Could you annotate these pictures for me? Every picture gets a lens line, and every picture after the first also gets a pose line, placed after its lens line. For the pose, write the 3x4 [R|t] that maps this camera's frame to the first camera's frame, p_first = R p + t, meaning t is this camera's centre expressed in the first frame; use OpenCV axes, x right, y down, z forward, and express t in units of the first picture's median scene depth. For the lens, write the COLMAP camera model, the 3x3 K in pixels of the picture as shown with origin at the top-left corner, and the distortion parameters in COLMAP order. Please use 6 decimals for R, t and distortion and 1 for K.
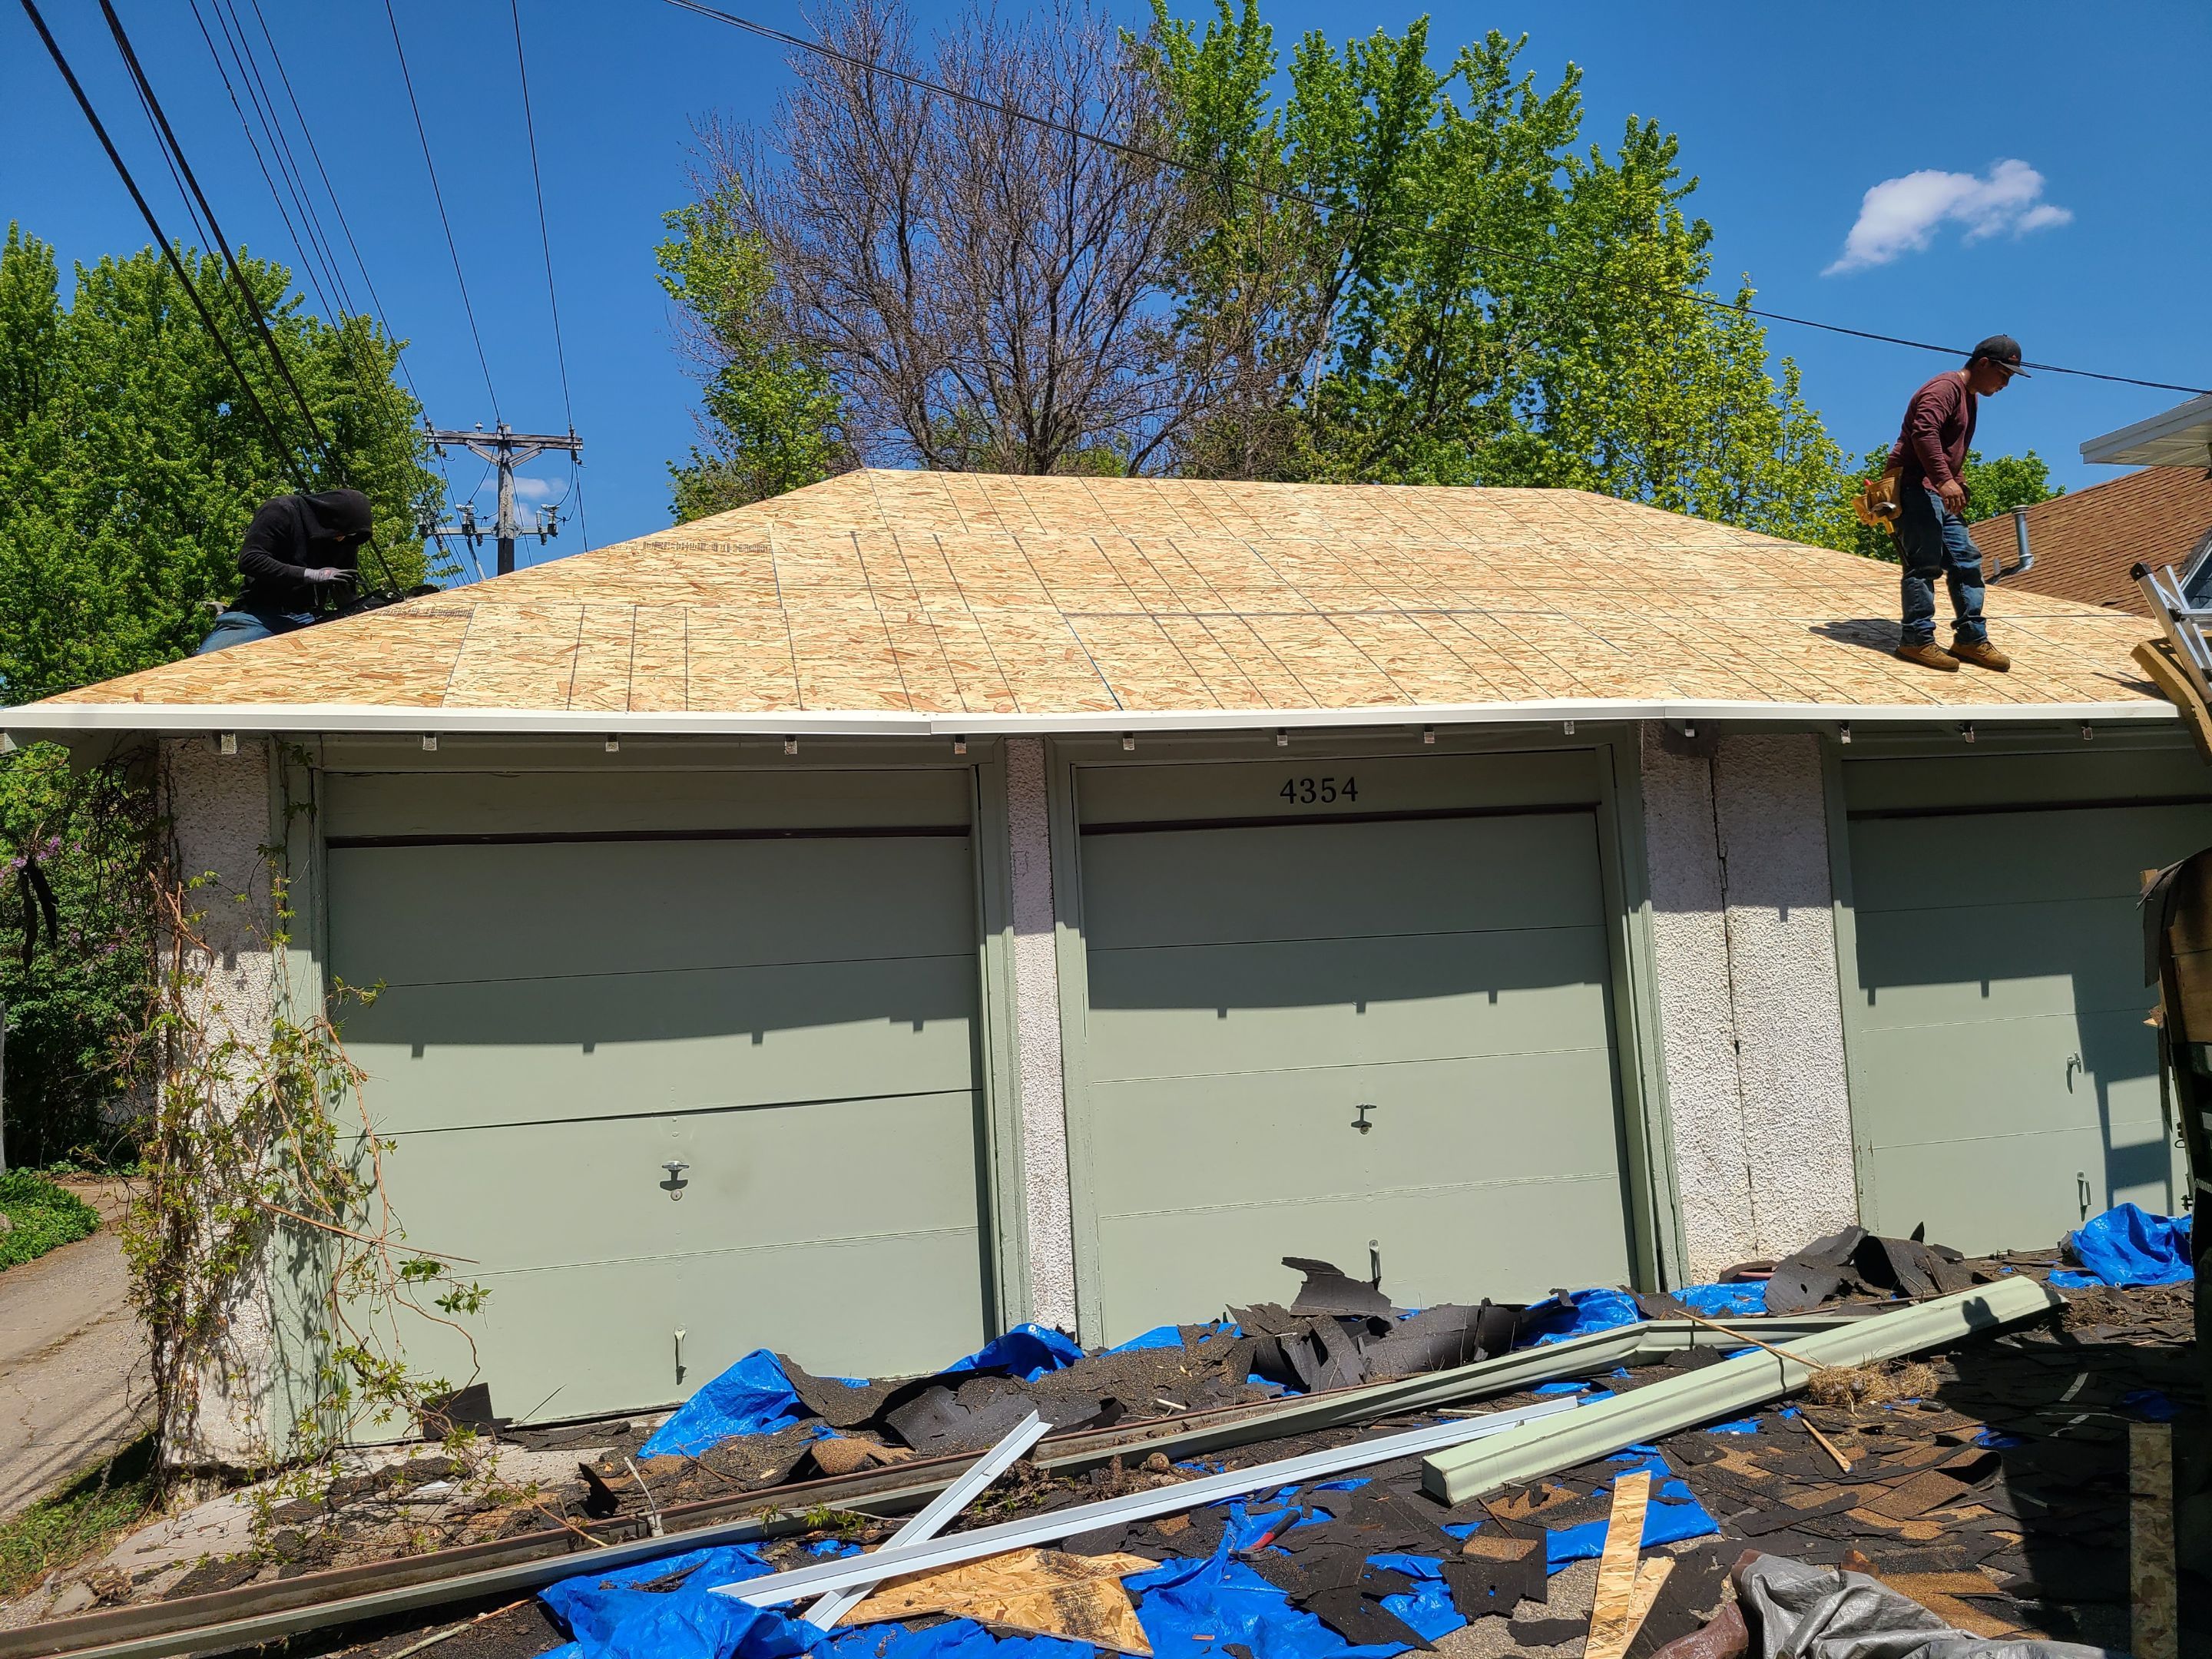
lens RADIAL K [[1661.8, 0, 1106.0], [0, 1661.8, 829.5], [0, 0, 1]] dist [0.000076, -0.000093]
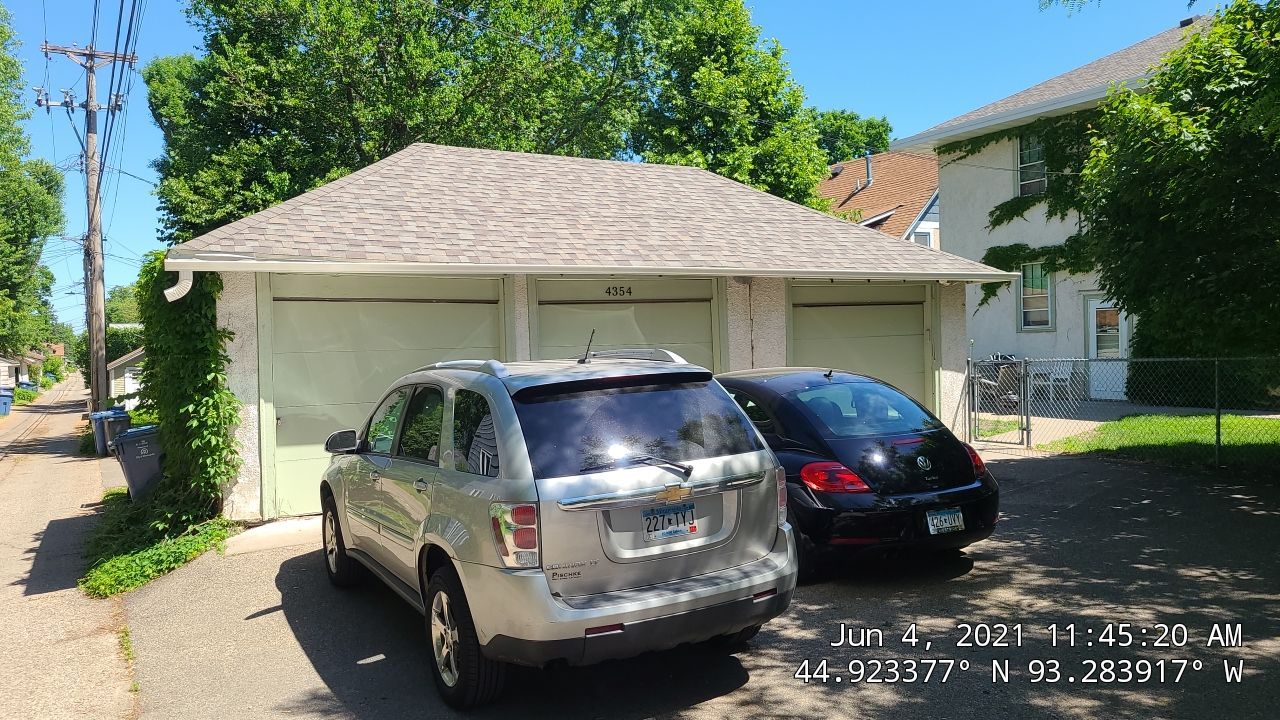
lens RADIAL K [[877.6, 0, 640.0], [0, 877.6, 360.0], [0, 0, 1]] dist [0.000039, -0.000021]
pose [[0.968094, 0.020274, 0.249767, -0.200661], [-0.039197, 0.996704, 0.071020, -0.014387], [-0.247504, -0.078544, 0.965698, -0.438738]]
